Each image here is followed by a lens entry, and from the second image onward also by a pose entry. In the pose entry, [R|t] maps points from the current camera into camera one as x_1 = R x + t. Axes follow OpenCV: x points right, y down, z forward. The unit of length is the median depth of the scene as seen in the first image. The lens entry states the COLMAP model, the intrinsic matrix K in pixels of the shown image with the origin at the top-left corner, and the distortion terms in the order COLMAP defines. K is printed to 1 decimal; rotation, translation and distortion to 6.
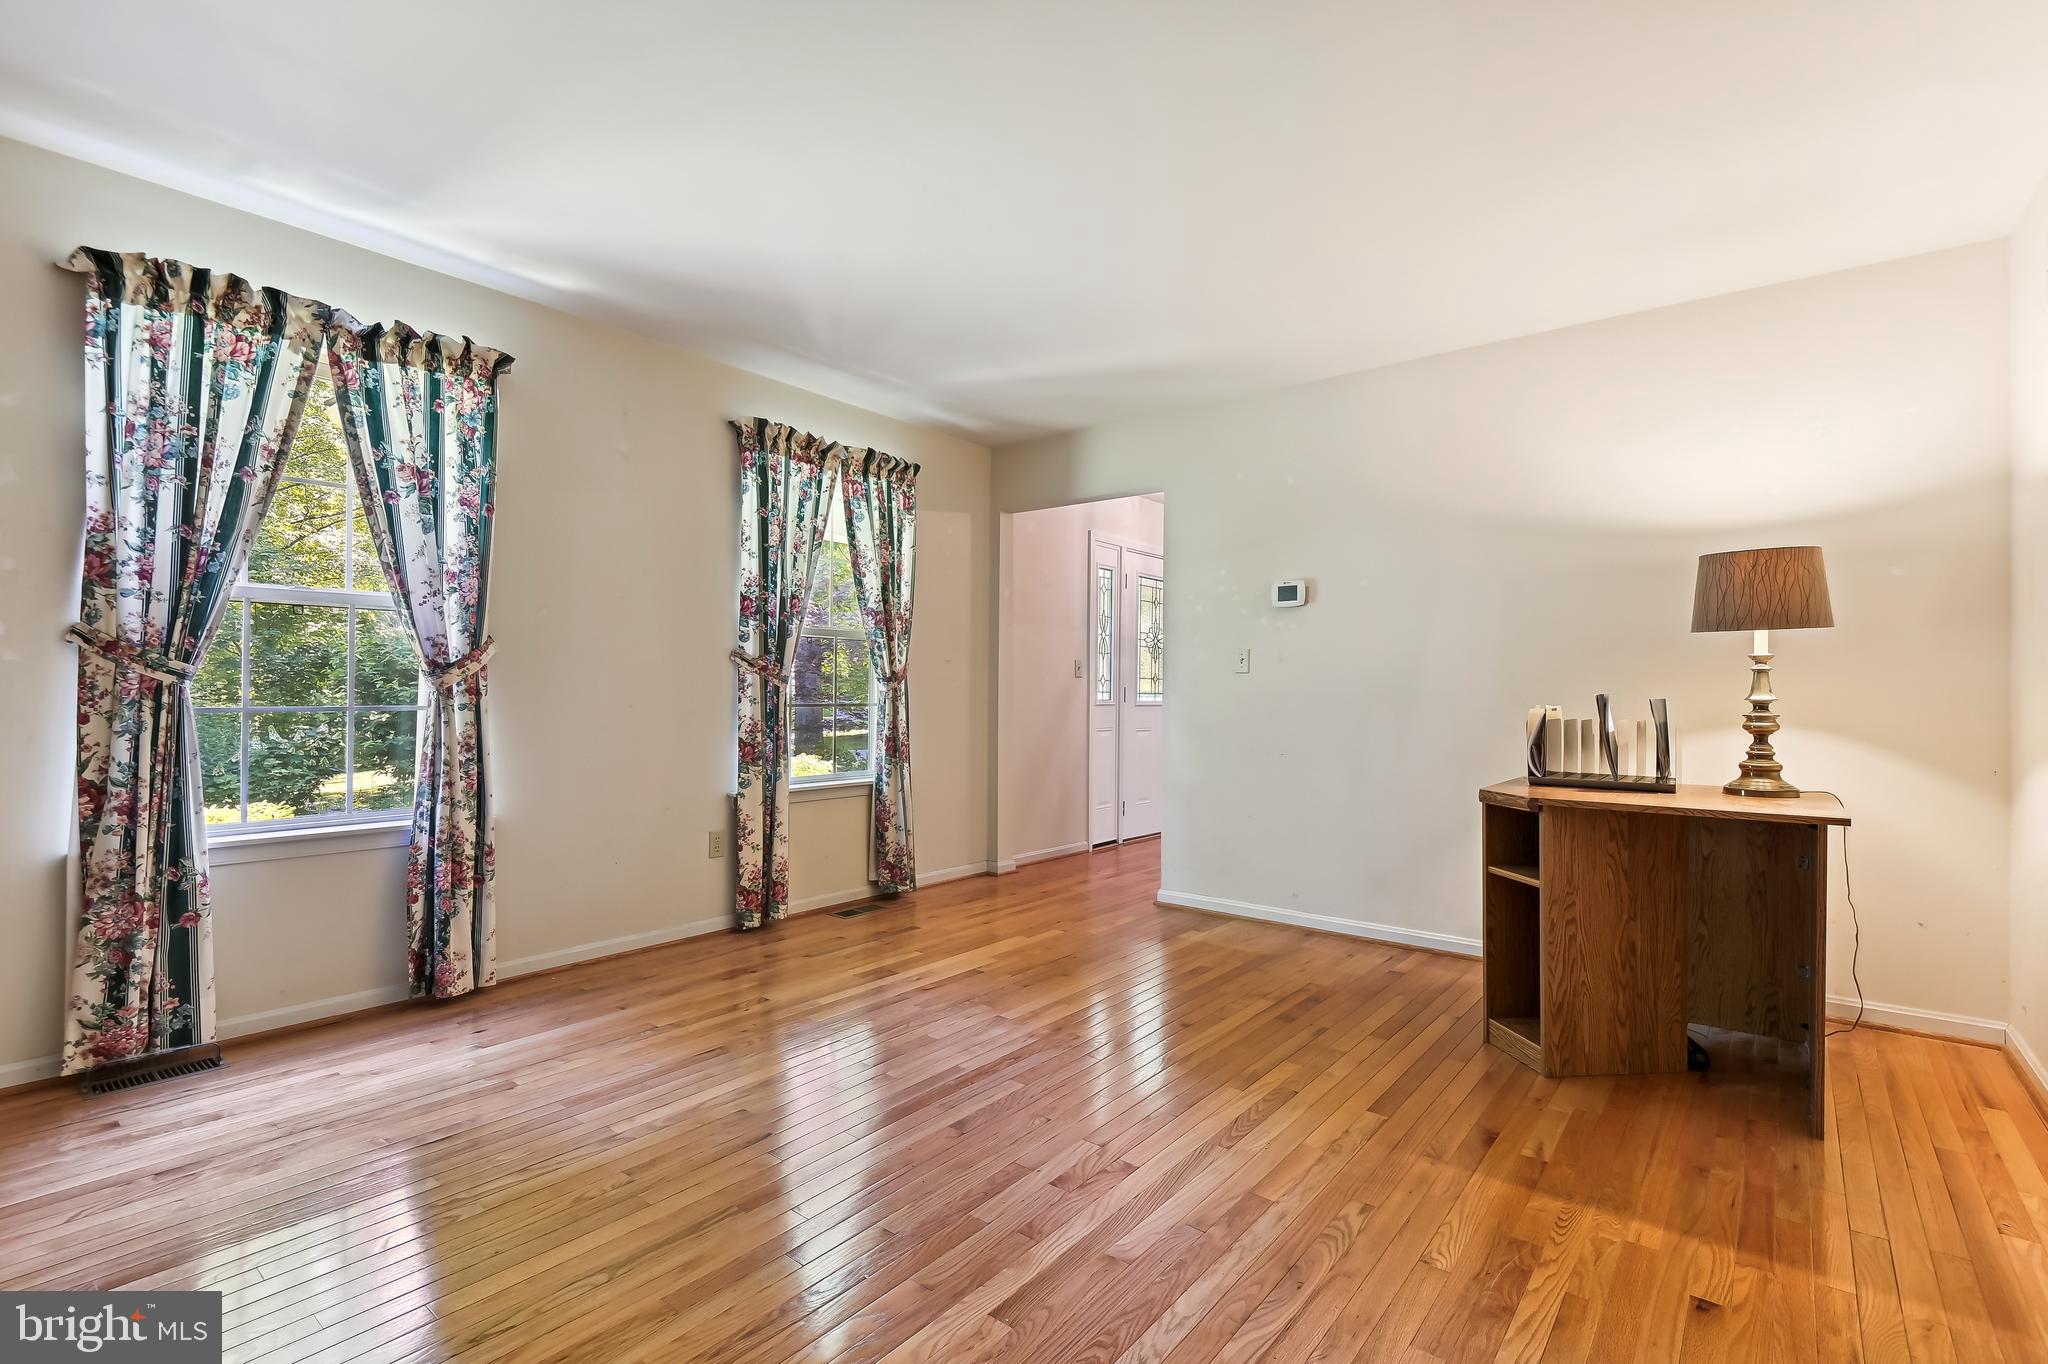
lens RADIAL K [[936.2, 0, 1017.1], [0, 936.2, 682.4], [0, 0, 1]] dist [0.017617, -0.008695]
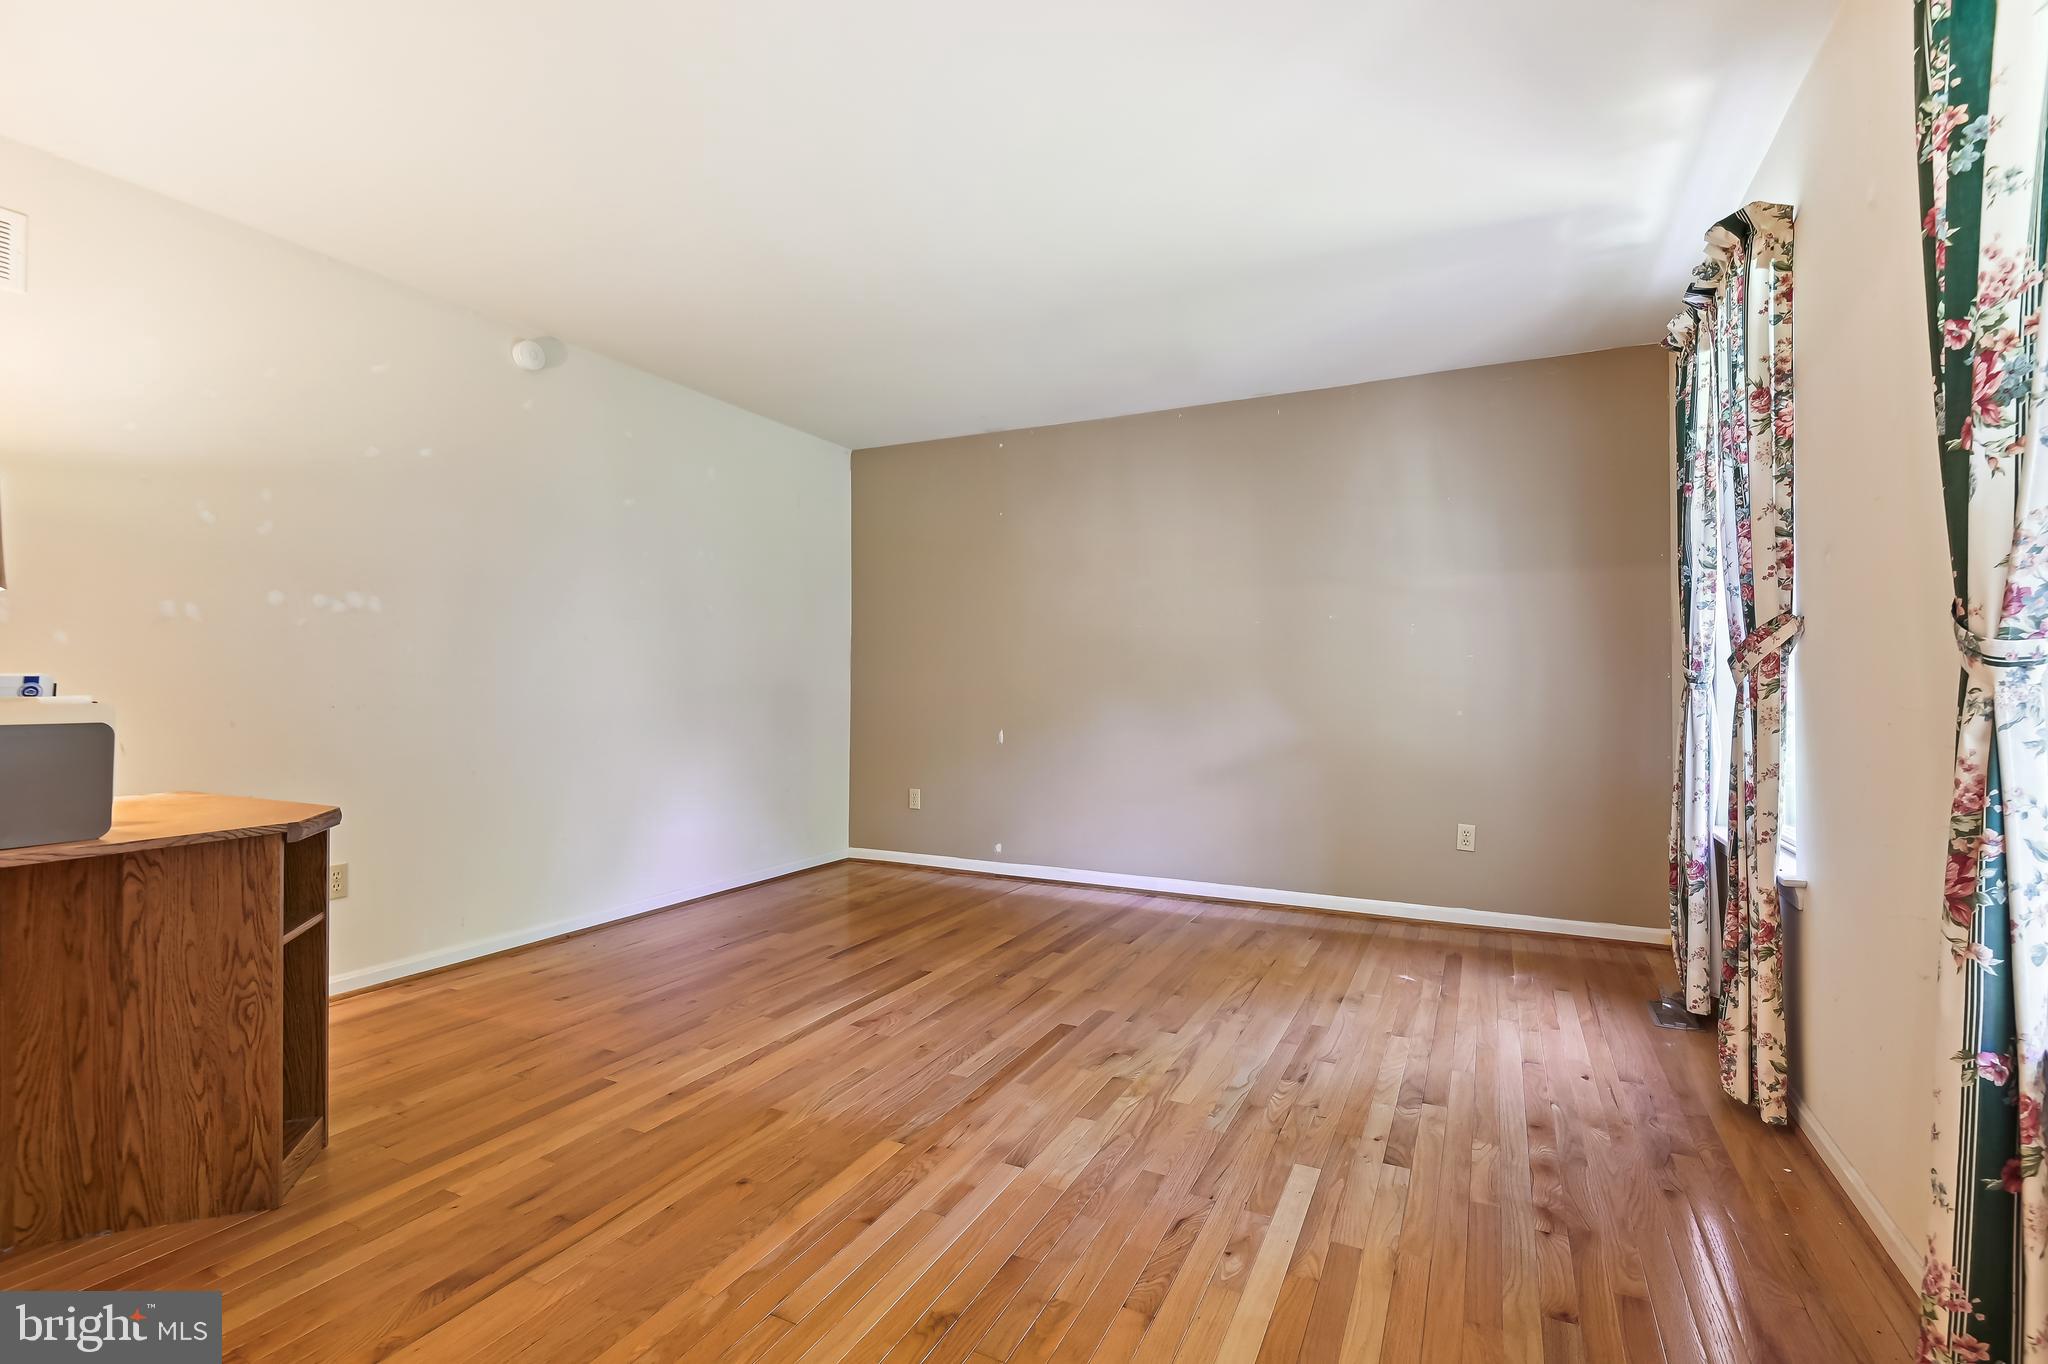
lens RADIAL K [[936.2, 0, 1009.0], [0, 936.2, 685.0], [0, 0, 1]] dist [0.017617, -0.008695]
pose [[-0.976035, -0.013872, -0.217170, 0.171283], [-0.012413, 0.999890, -0.008081, 0.020073], [0.217258, -0.005191, -0.976100, 1.959927]]
